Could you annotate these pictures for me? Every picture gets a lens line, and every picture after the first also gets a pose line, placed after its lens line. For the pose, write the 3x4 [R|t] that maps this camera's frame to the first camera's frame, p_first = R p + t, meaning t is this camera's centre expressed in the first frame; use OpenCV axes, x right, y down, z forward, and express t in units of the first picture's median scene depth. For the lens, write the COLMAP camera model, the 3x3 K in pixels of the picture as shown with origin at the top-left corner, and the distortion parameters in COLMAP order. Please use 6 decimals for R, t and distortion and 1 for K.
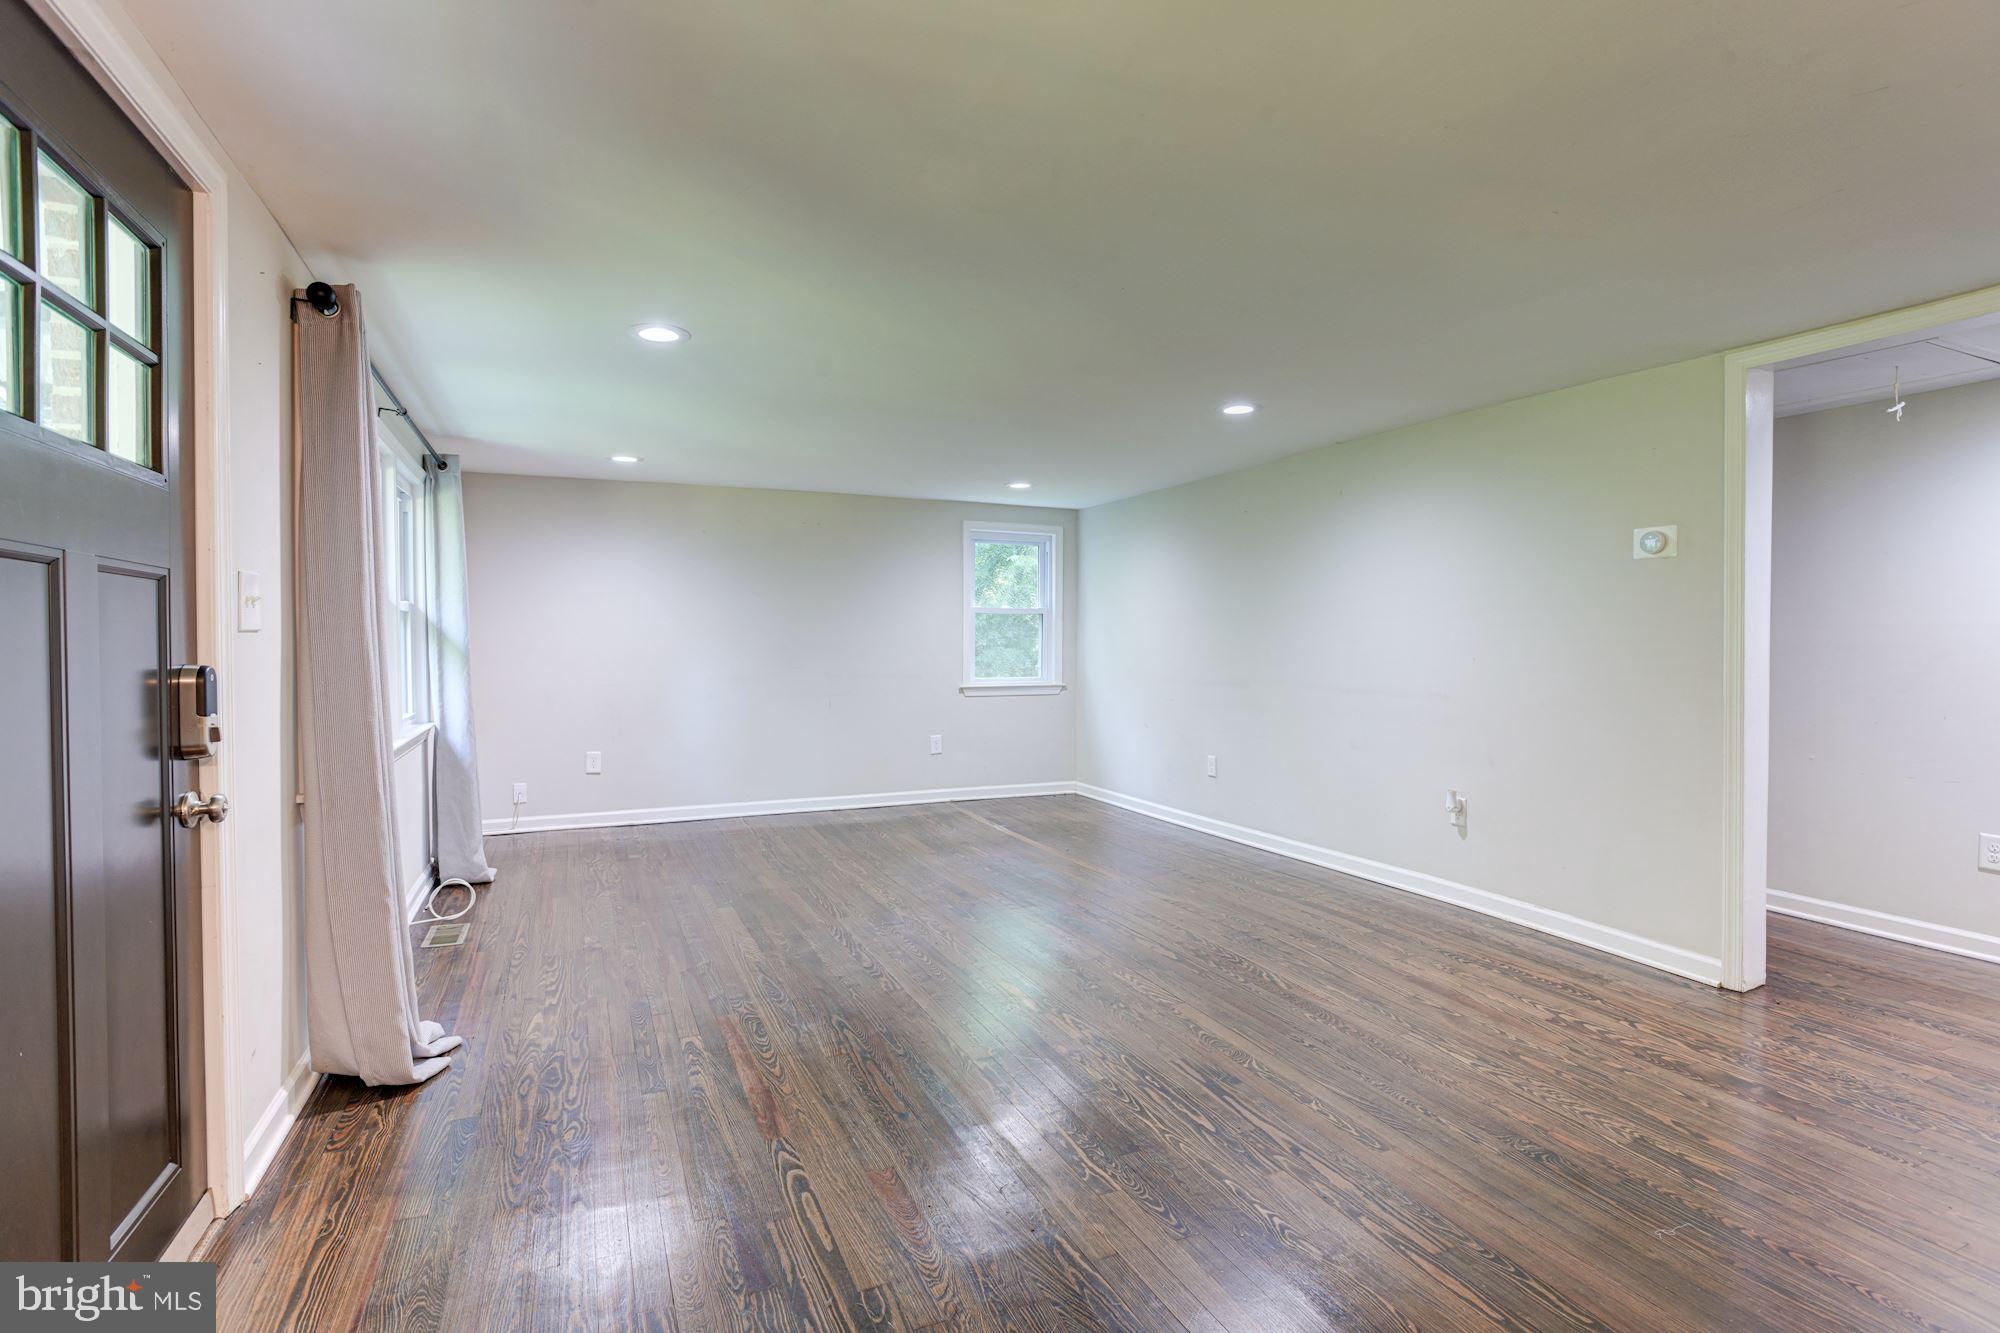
lens RADIAL K [[958.0, 0, 998.8], [0, 958.0, 657.3], [0, 0, 1]] dist [-0.053970, 0.022917]
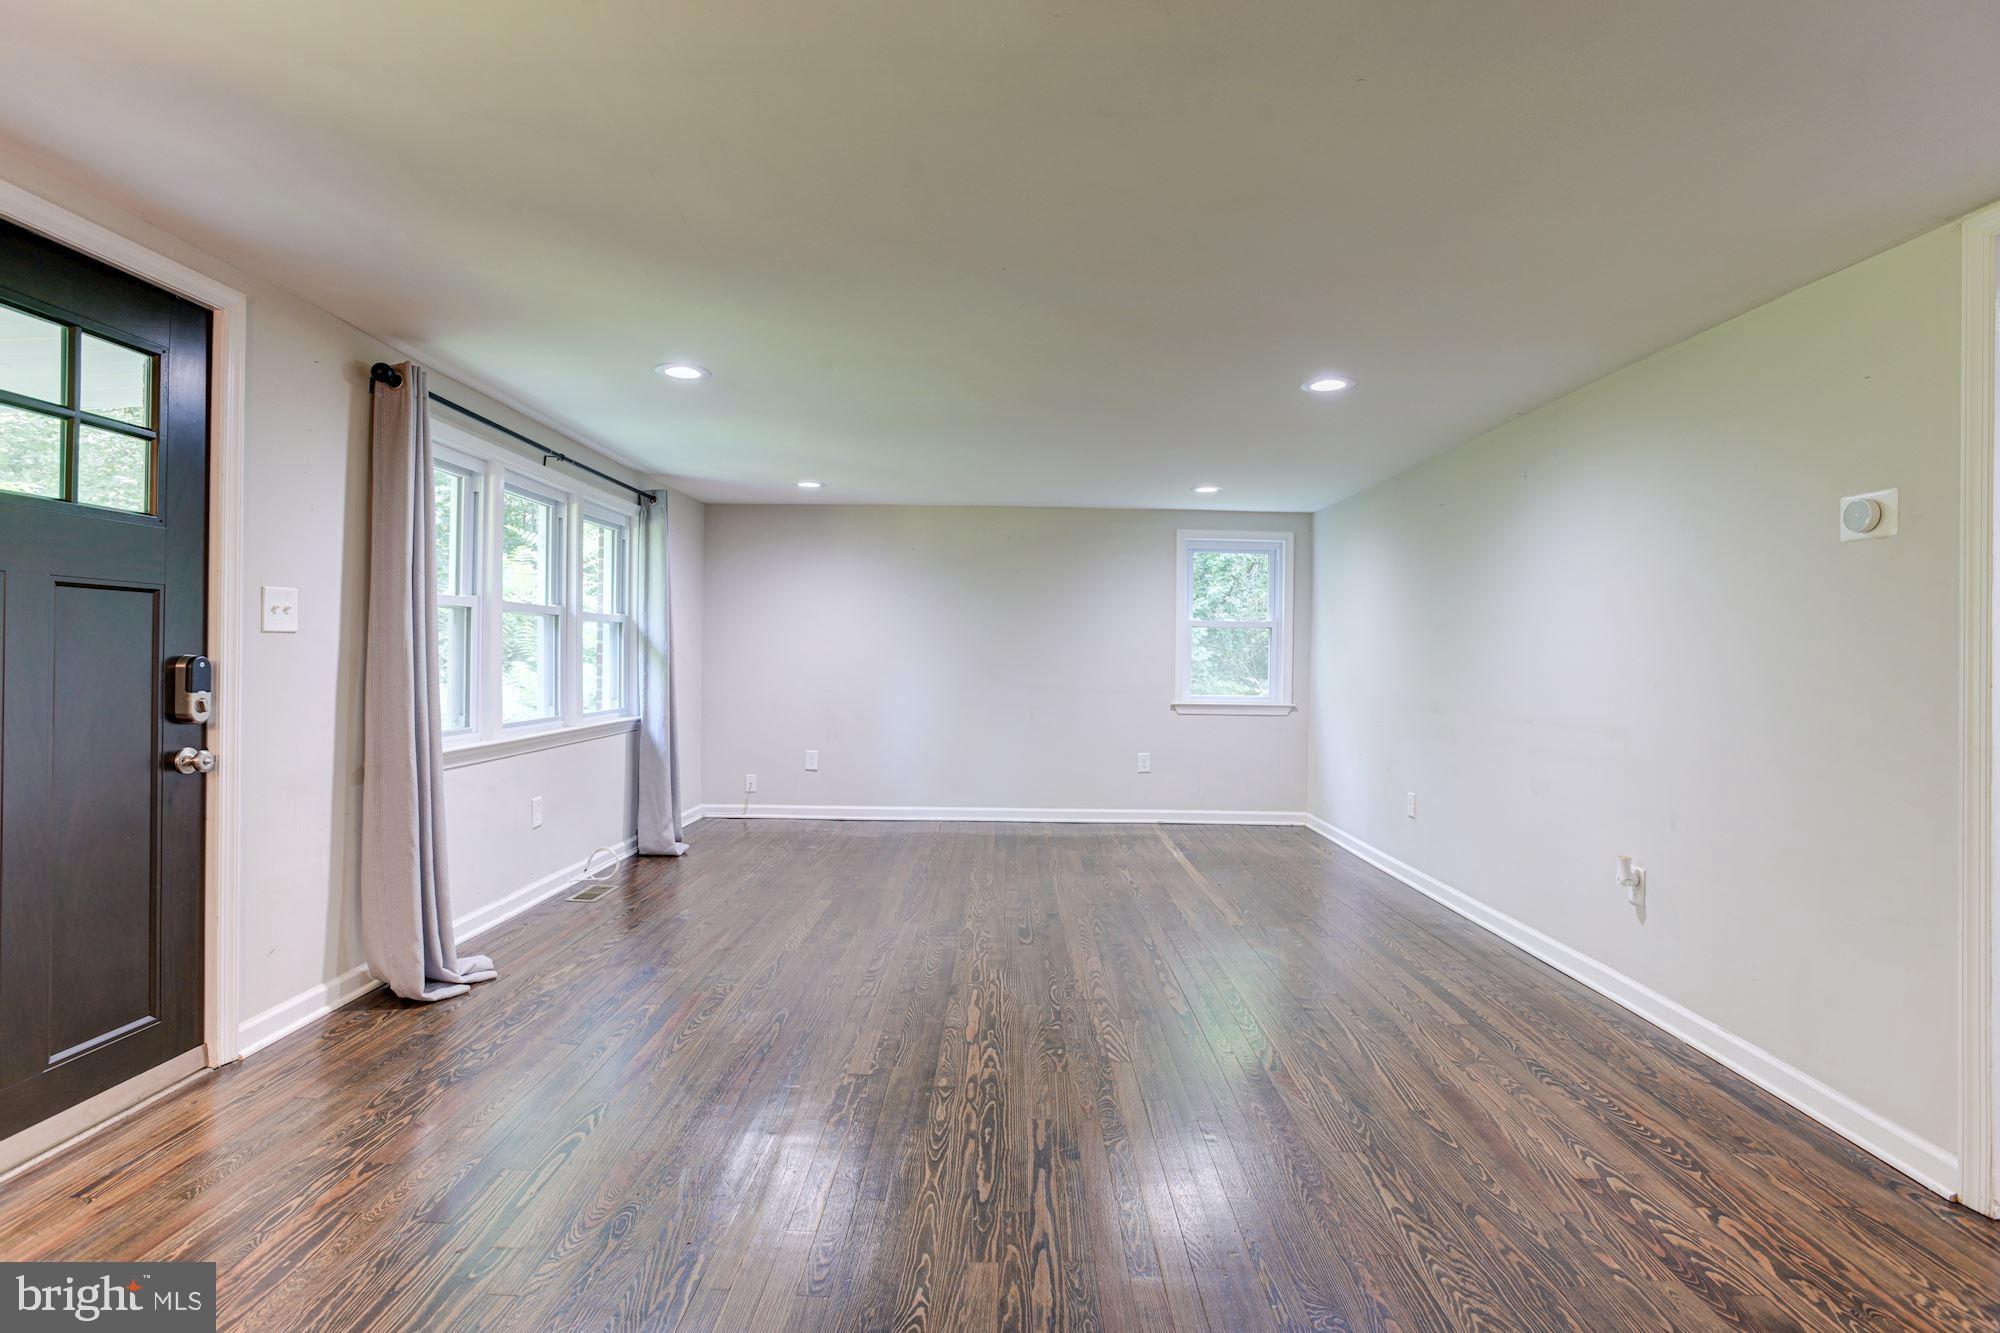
lens RADIAL K [[958.0, 0, 999.8], [0, 958.0, 657.1], [0, 0, 1]] dist [-0.053970, 0.022917]
pose [[0.908905, 0.013578, -0.416782, 0.403230], [-0.021238, 0.999680, -0.013748, 0.002431], [0.416462, 0.021347, 0.908902, 0.128538]]
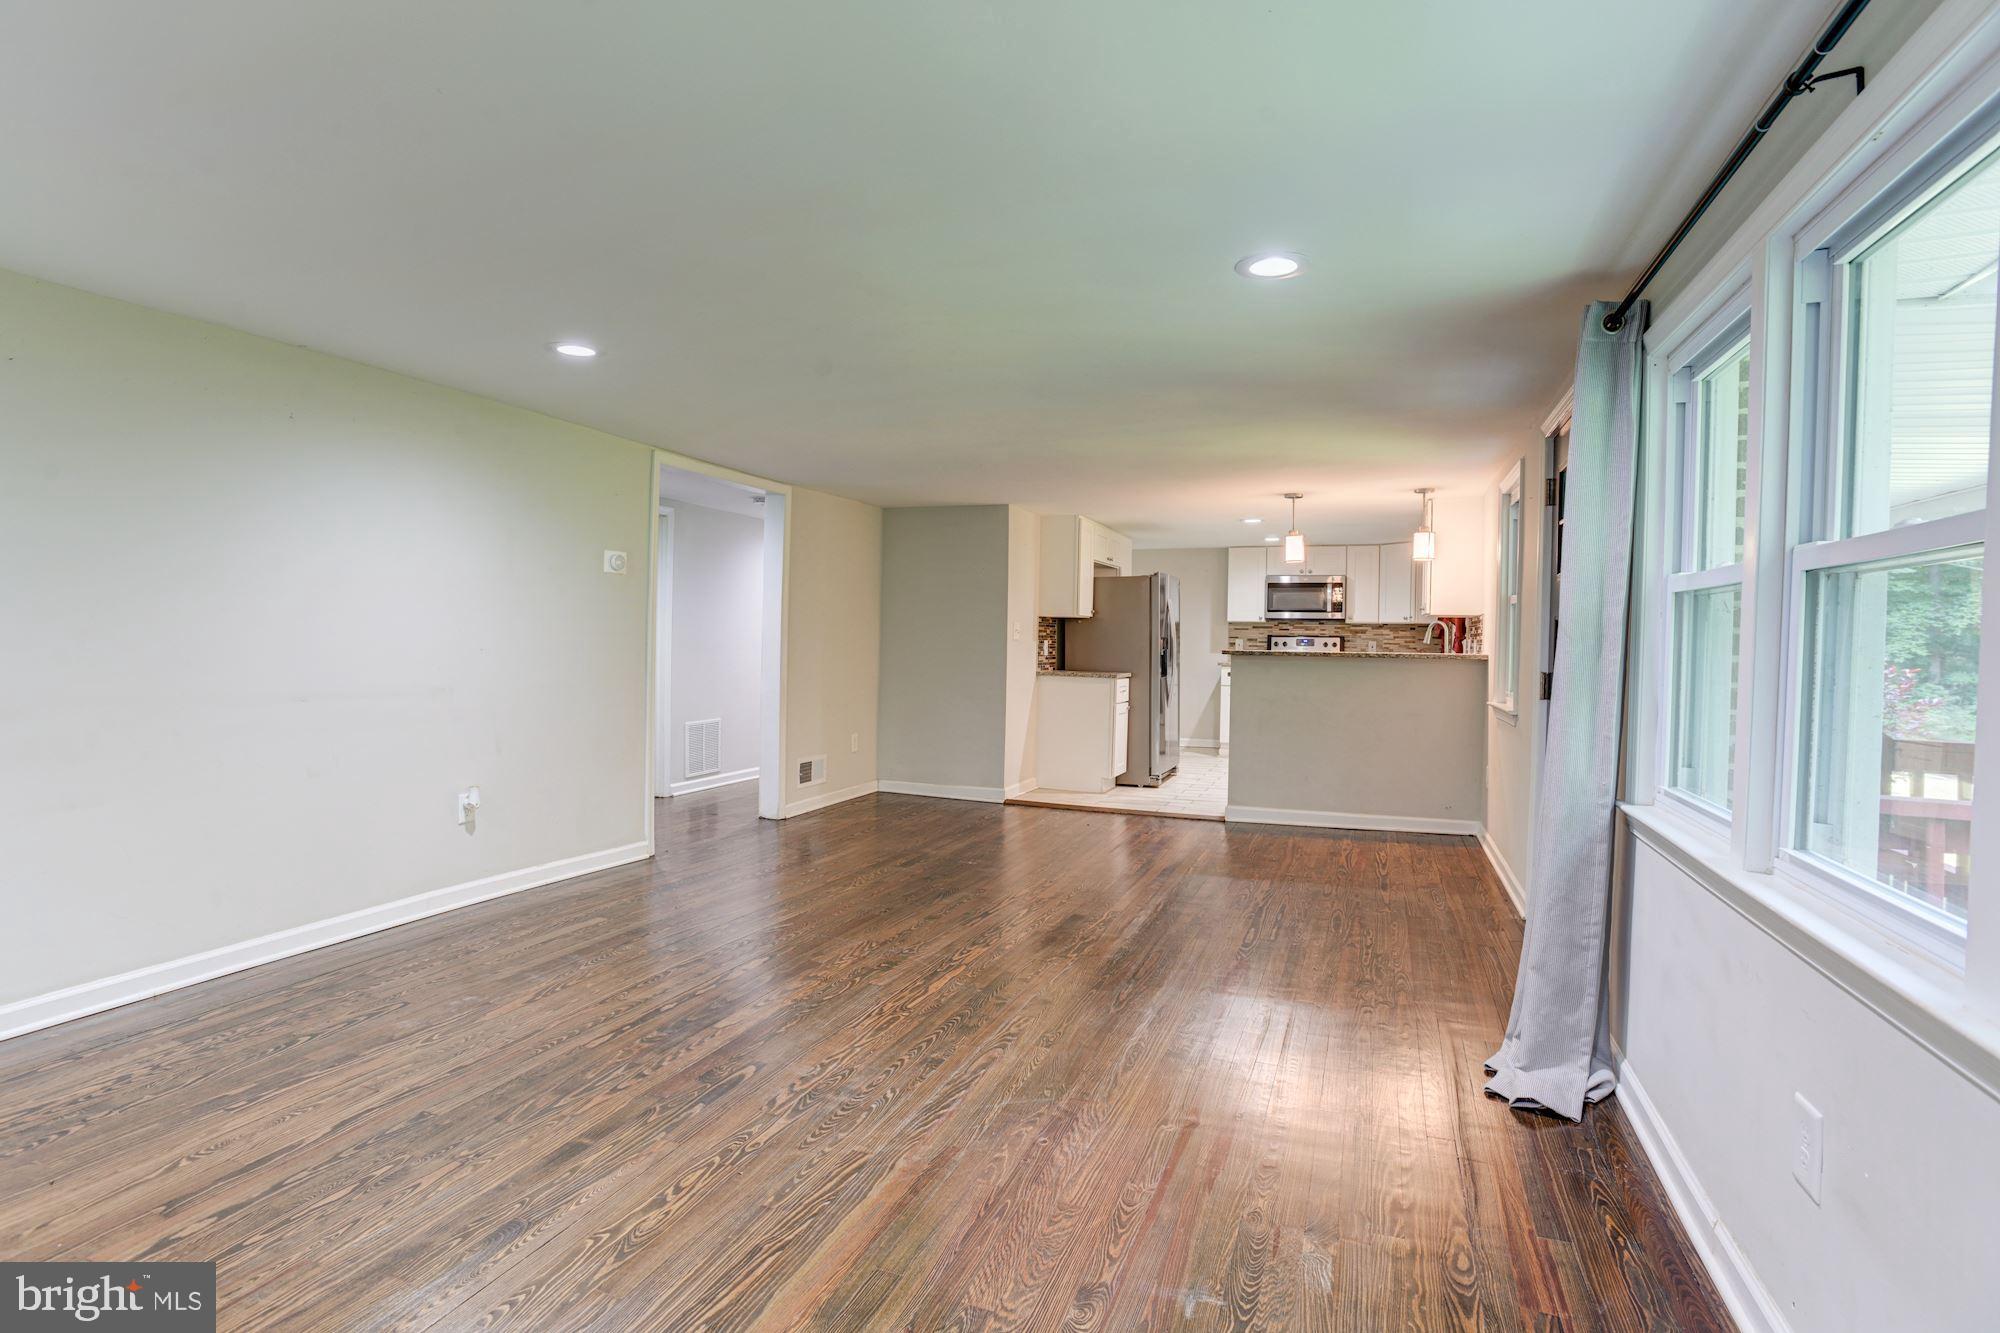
lens RADIAL K [[958.0, 0, 1004.5], [0, 958.0, 656.7], [0, 0, 1]] dist [-0.053970, 0.022917]
pose [[-0.699890, -0.025444, 0.713797, -0.698026], [-0.005000, 0.999515, 0.030726, -0.028034], [-0.714233, 0.017936, -0.699678, 1.544588]]
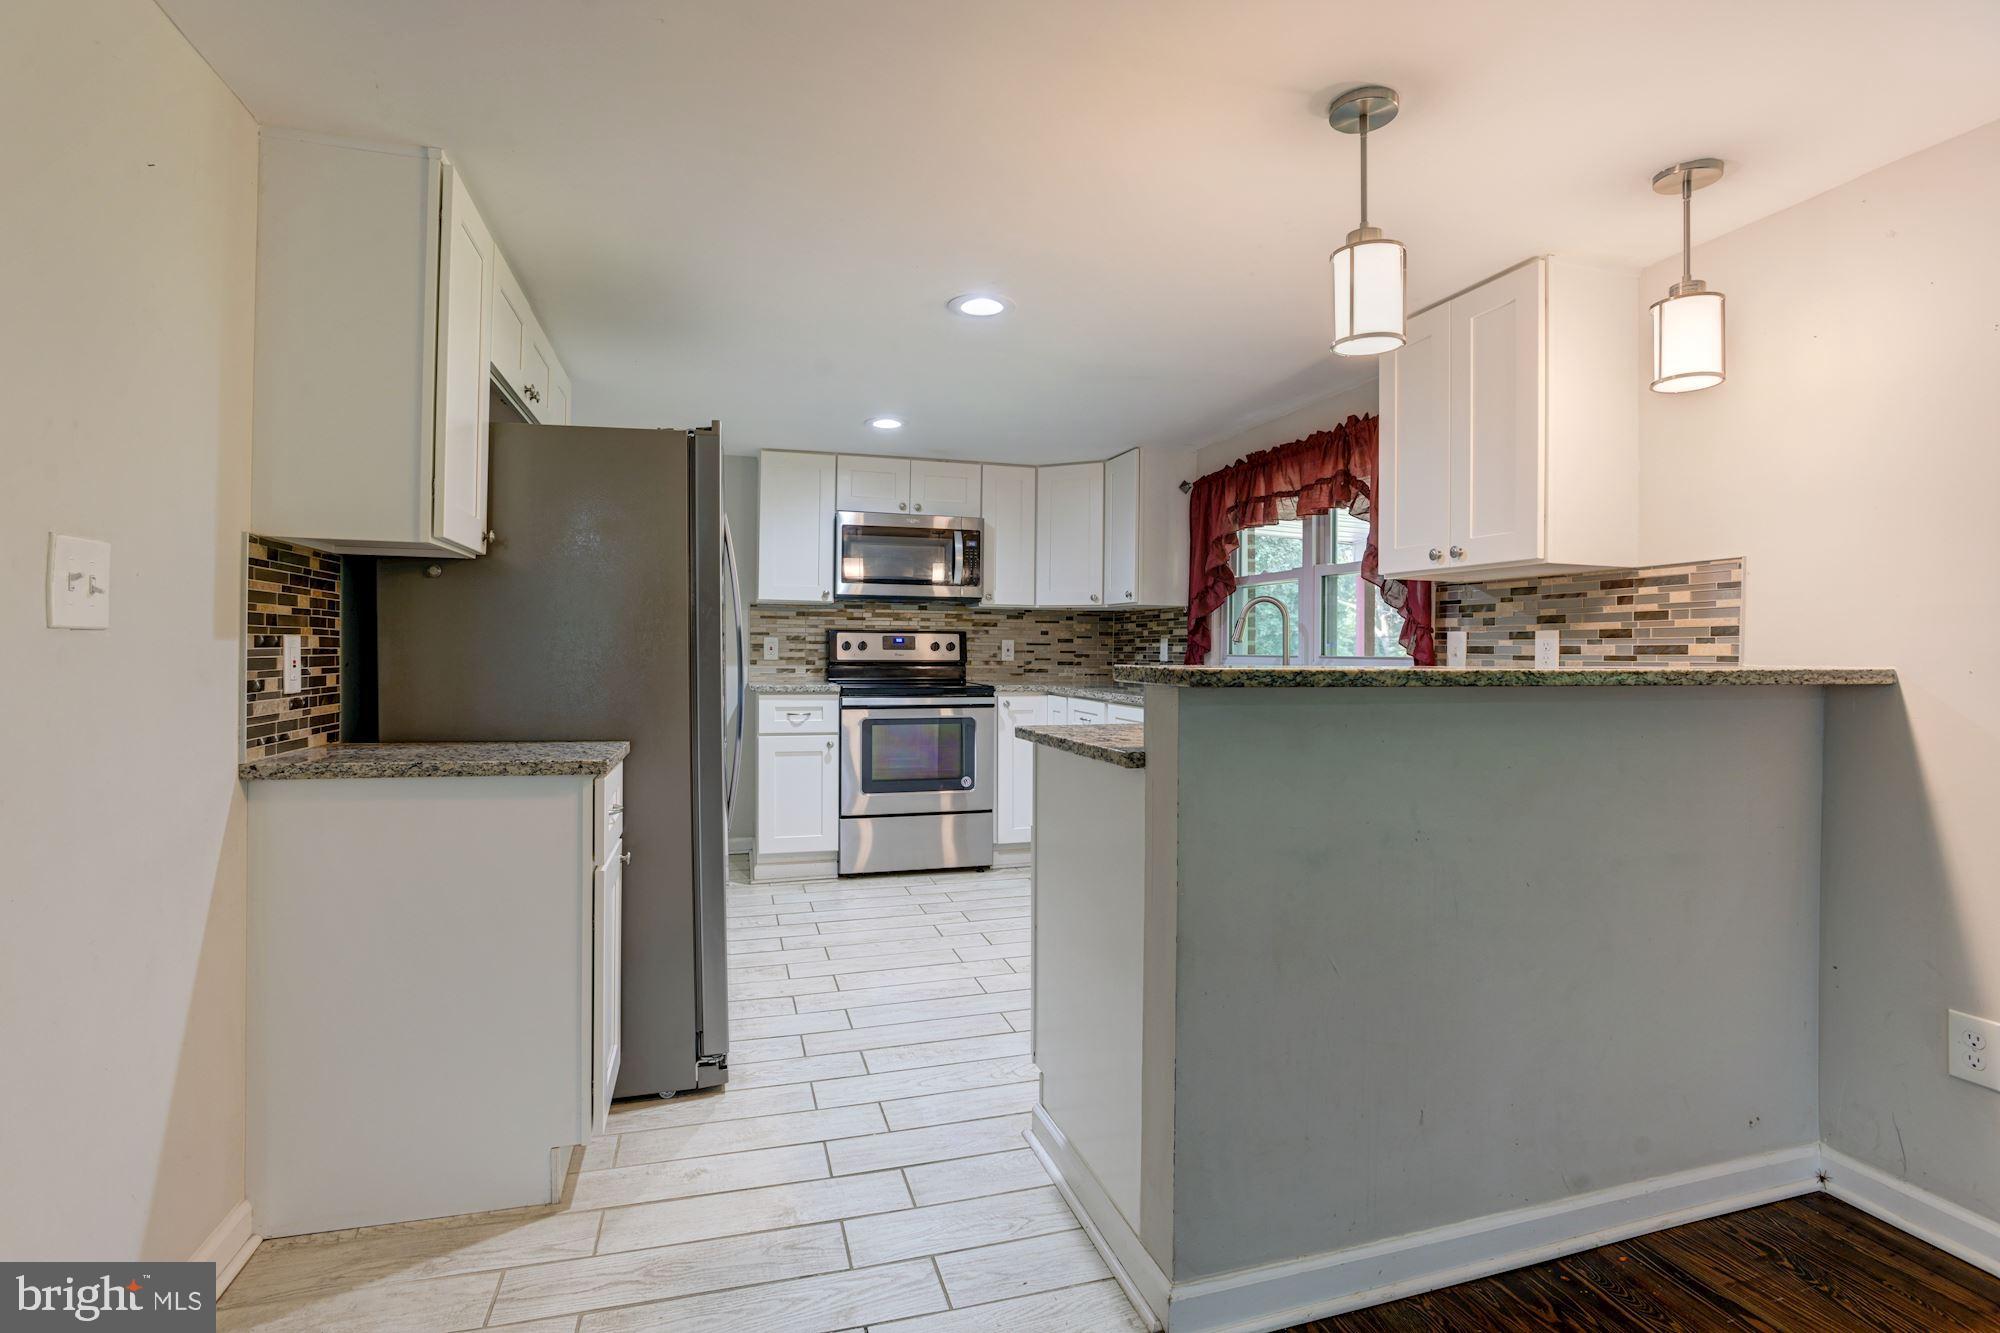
lens RADIAL K [[958.0, 0, 1001.2], [0, 958.0, 662.0], [0, 0, 1]] dist [-0.053970, 0.022917]
pose [[-0.990684, -0.011051, 0.135729, 0.343103], [-0.007309, 0.999580, 0.028041, -0.000238], [-0.135982, 0.026788, -0.990349, 0.396367]]
